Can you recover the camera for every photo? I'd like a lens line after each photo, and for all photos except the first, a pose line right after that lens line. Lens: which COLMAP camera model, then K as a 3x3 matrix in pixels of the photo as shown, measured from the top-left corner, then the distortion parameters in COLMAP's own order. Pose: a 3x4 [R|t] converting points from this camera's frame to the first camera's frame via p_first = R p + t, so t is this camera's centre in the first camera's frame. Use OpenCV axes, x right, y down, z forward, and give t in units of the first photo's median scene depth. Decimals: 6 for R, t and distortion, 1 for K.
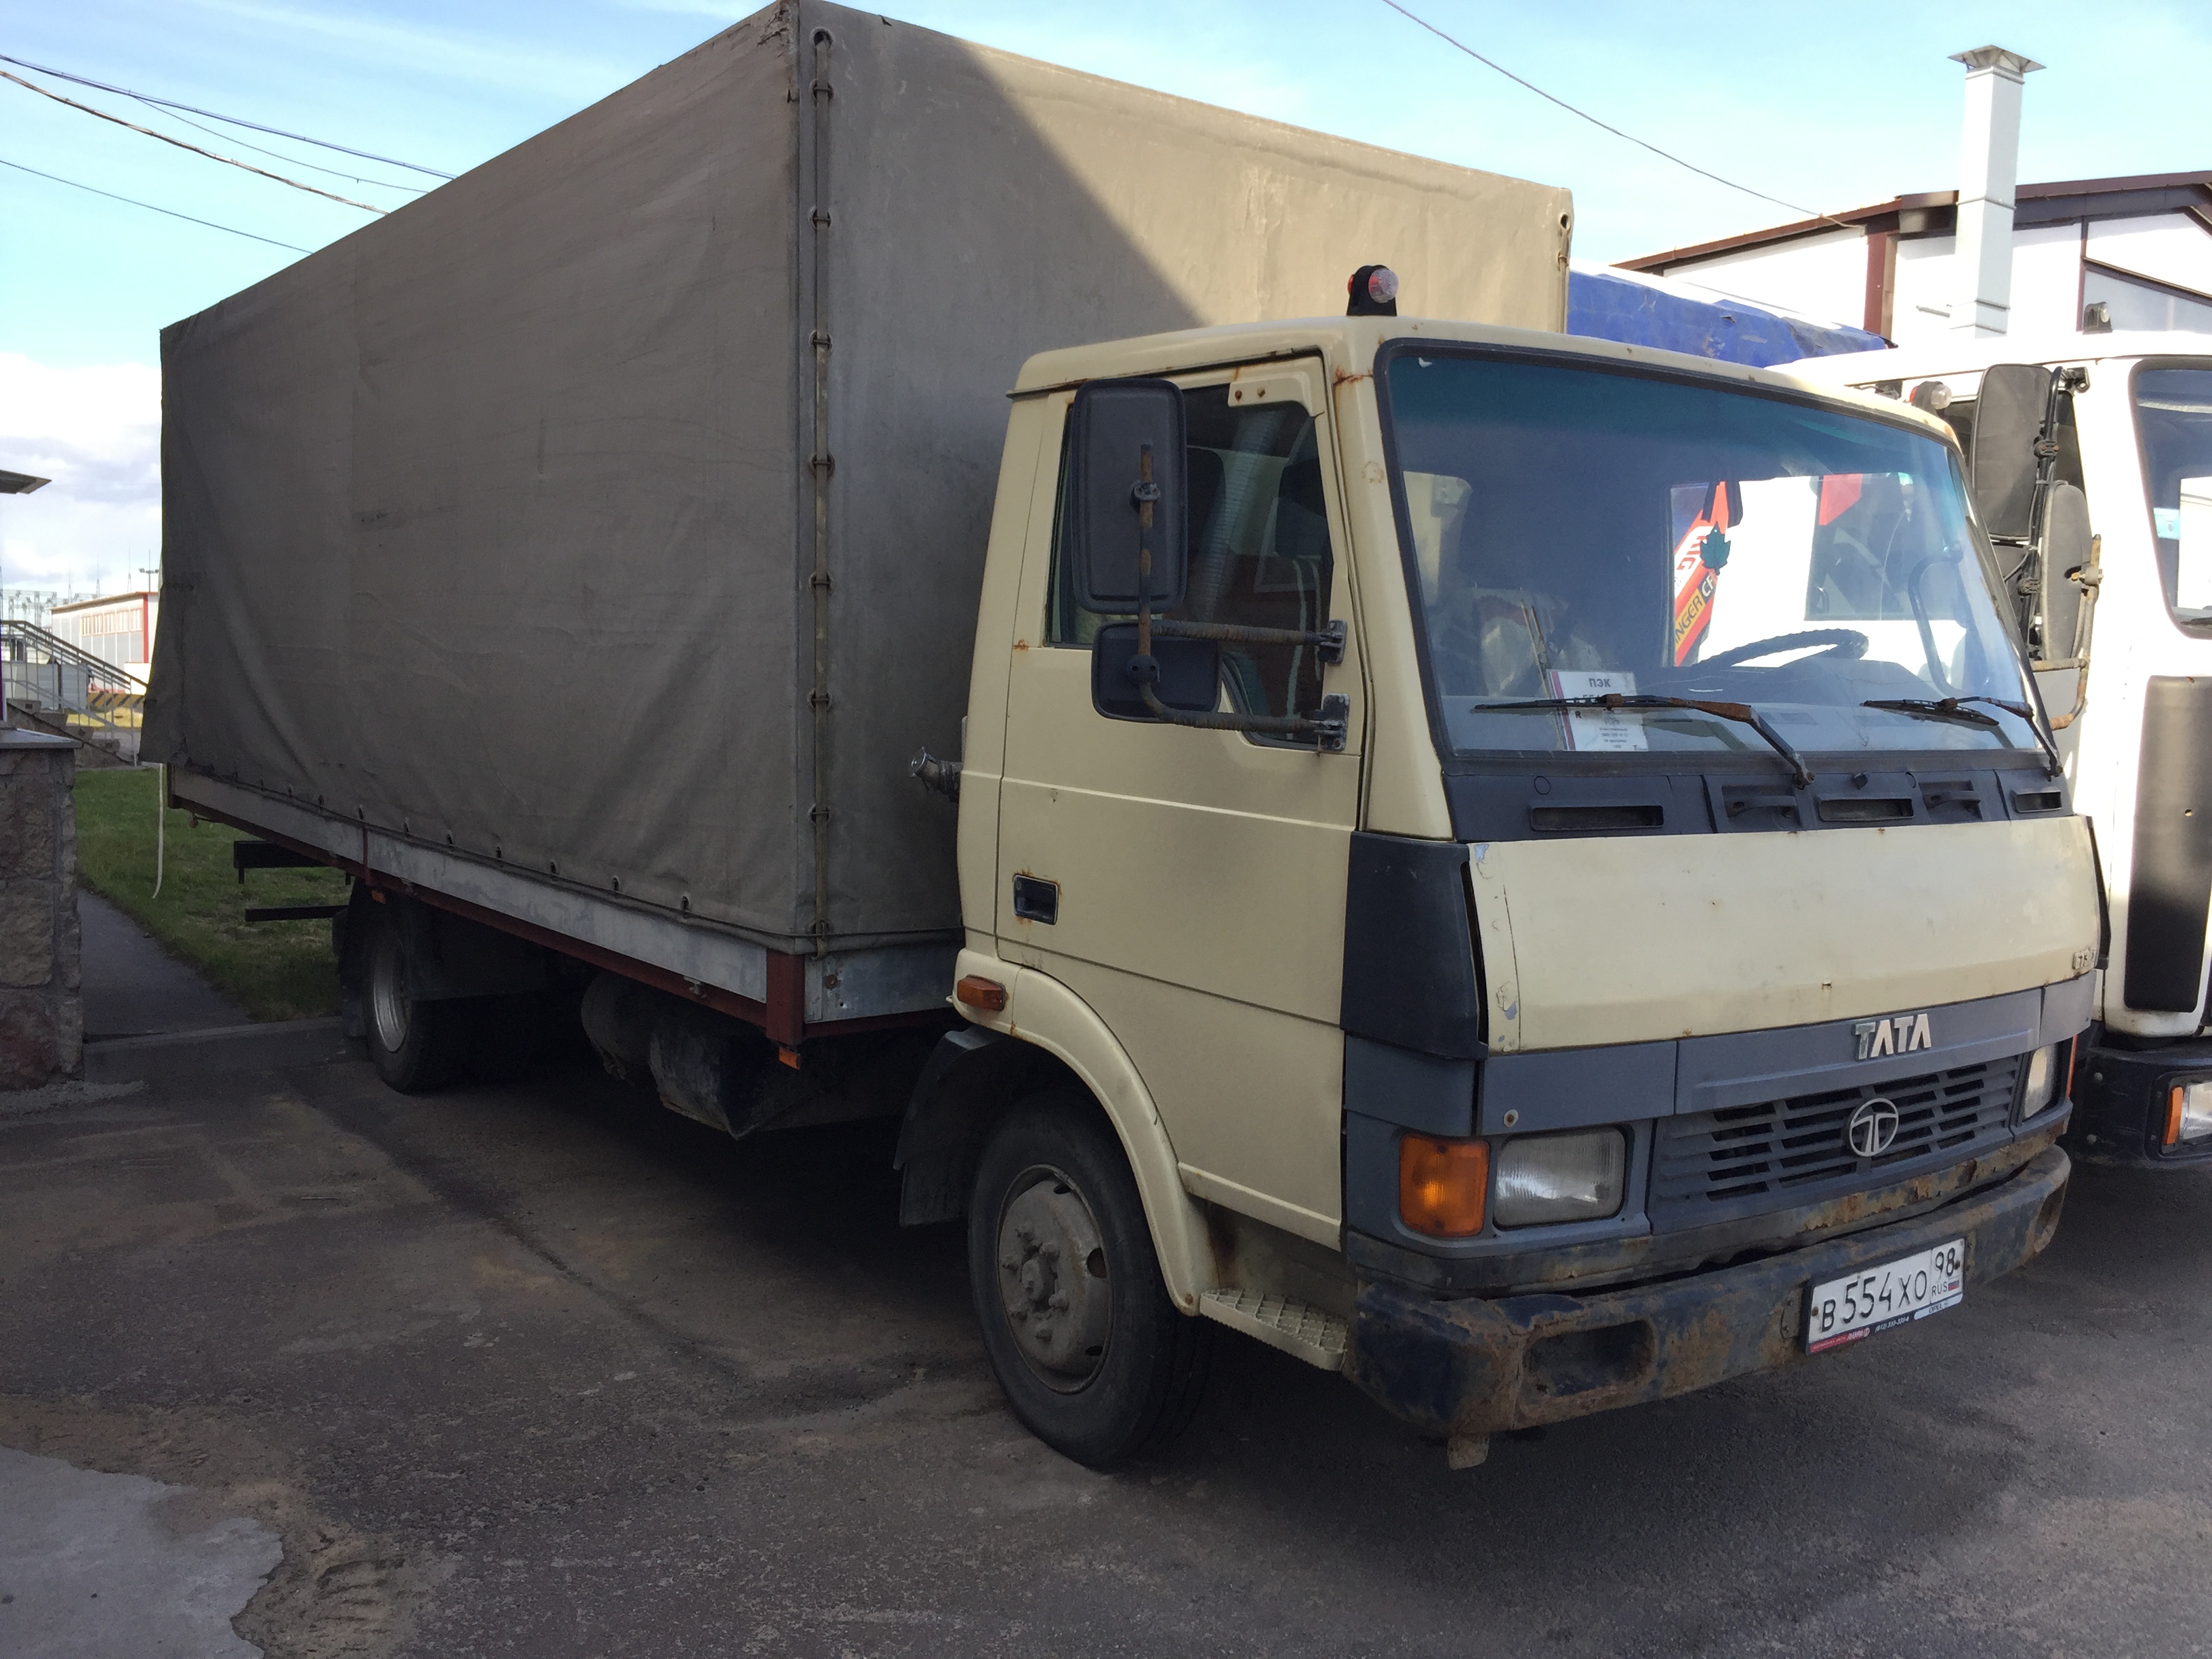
lens RADIAL K [[1907.6, 0, 1097.1], [0, 1907.6, 828.5], [0, 0, 1]] dist [0.018633, -0.000679]
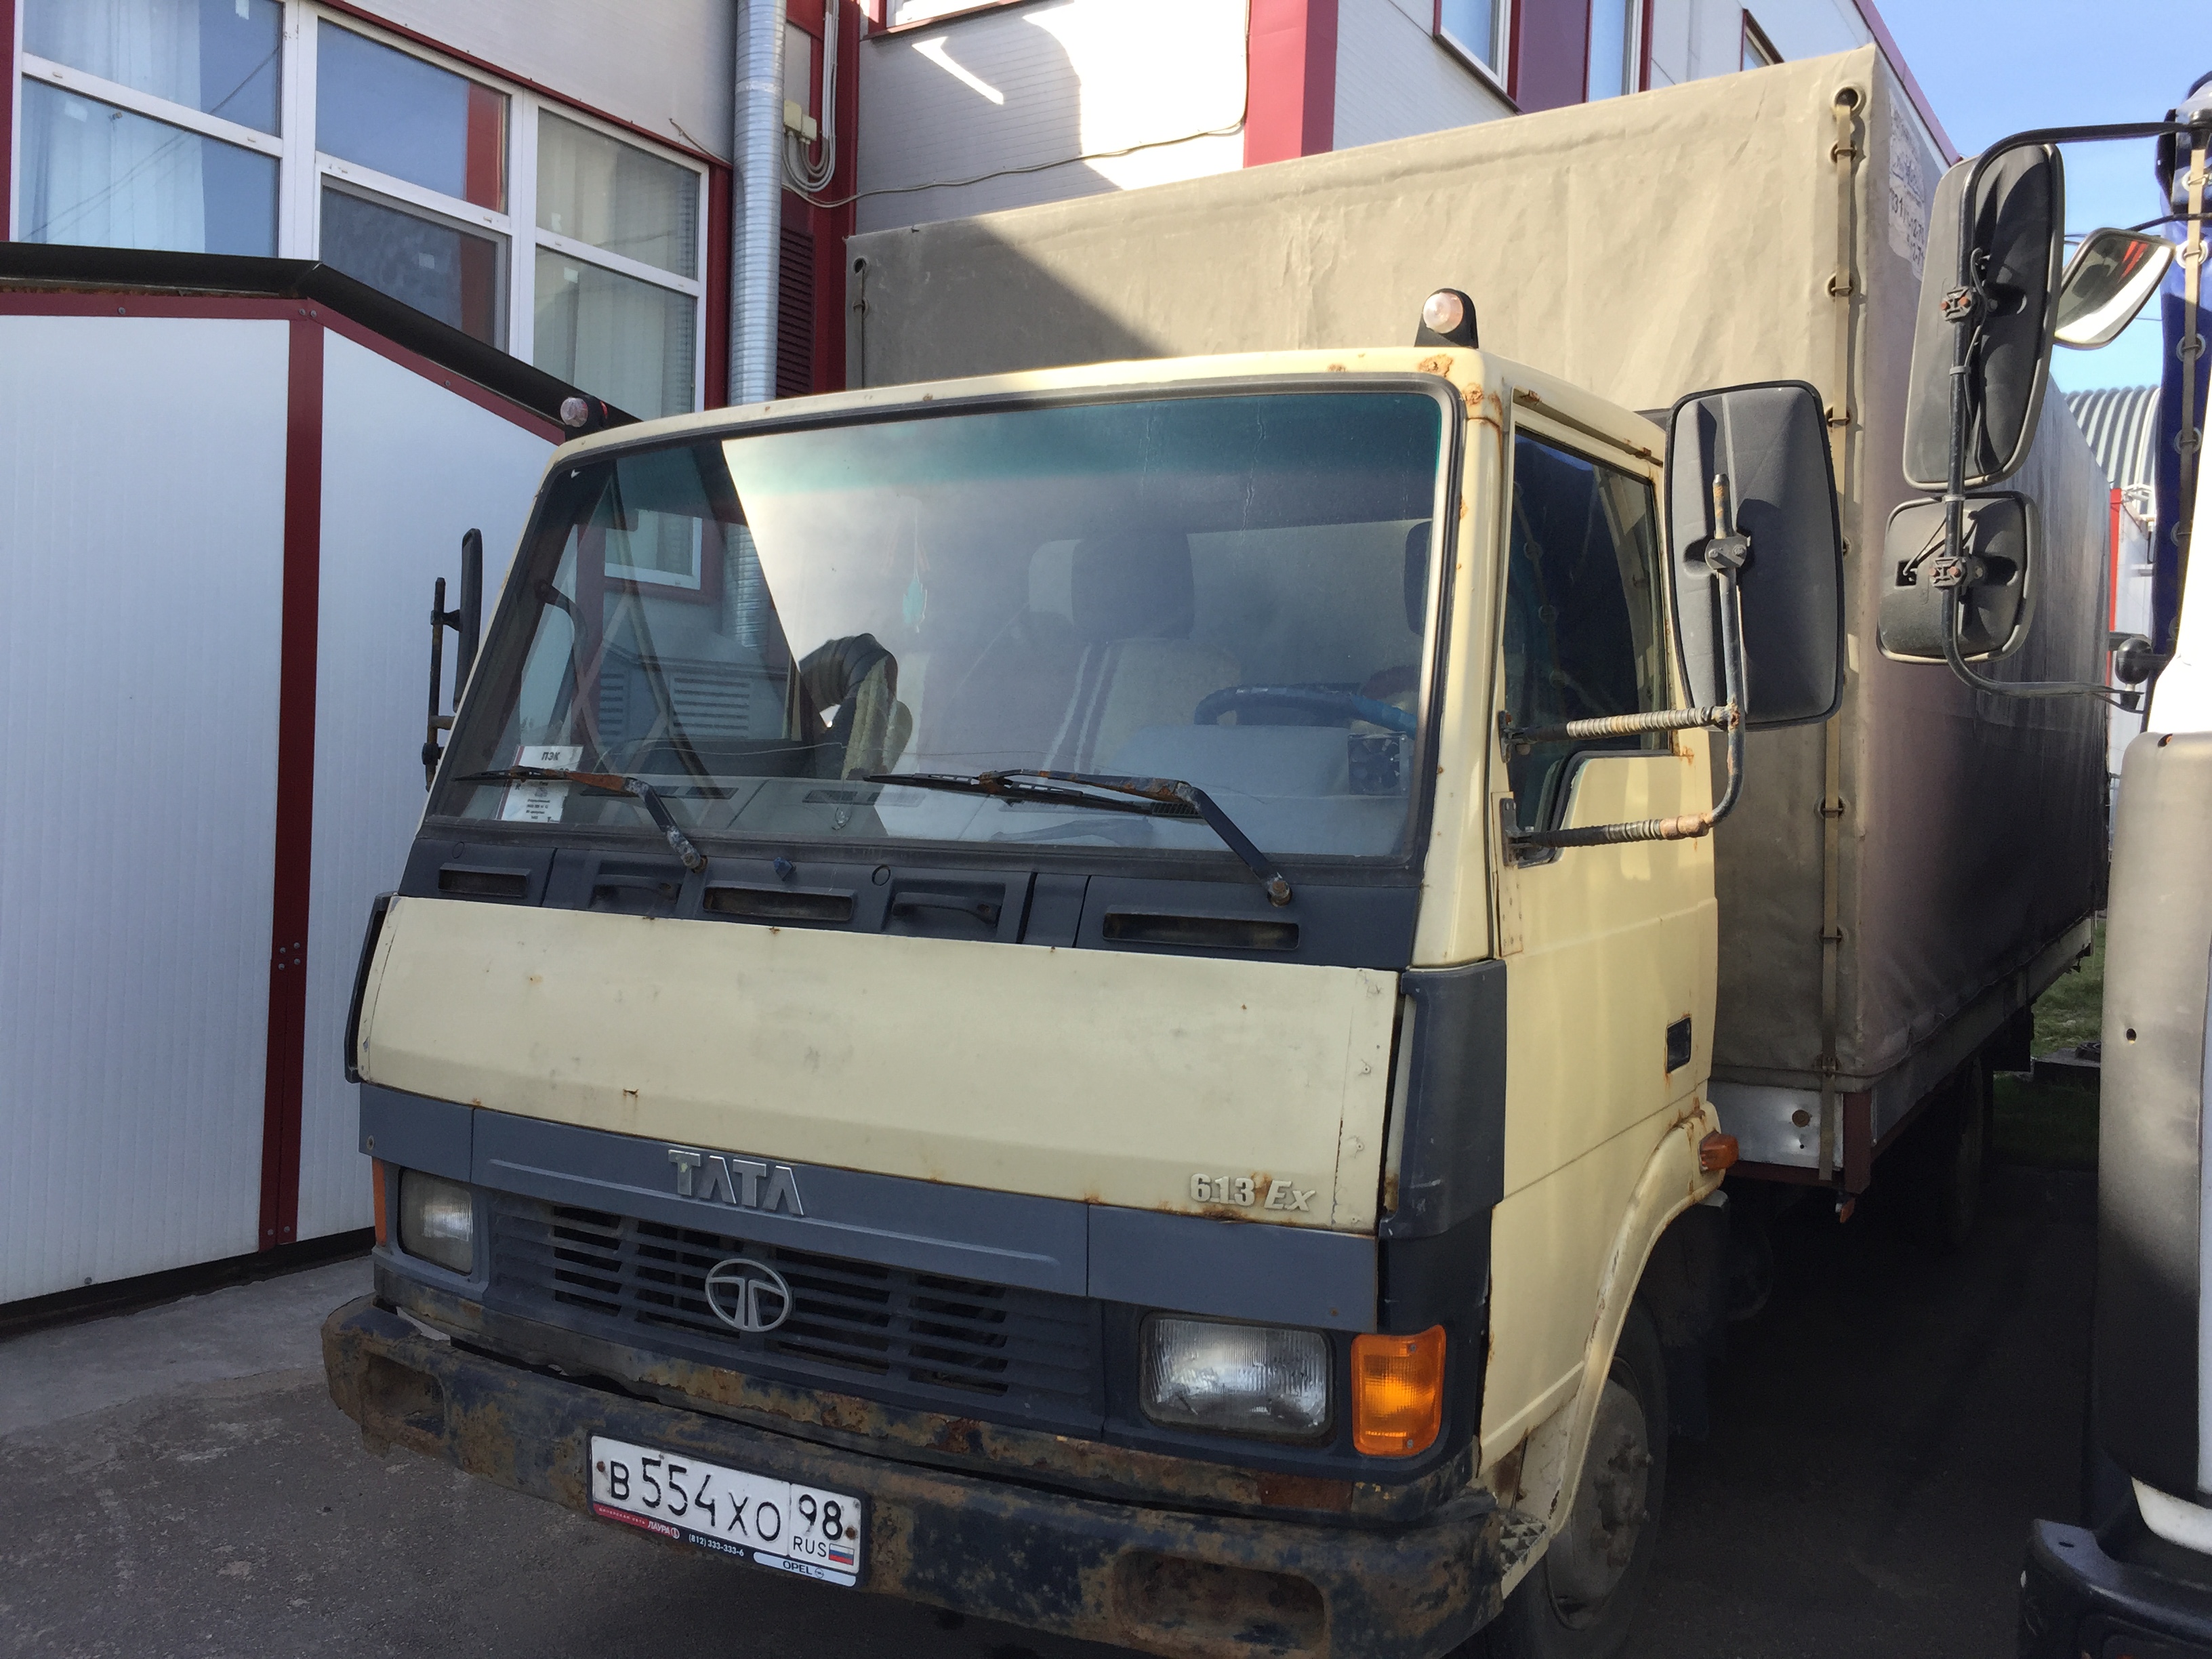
lens RADIAL K [[1907.6, 0, 1099.8], [0, 1907.6, 825.3], [0, 0, 1]] dist [0.018633, -0.000679]
pose [[0.364478, -0.001905, -0.931210, 1.204594], [-0.080464, 0.996193, -0.033532, -0.026489], [0.927729, 0.087151, 0.362937, 0.823497]]
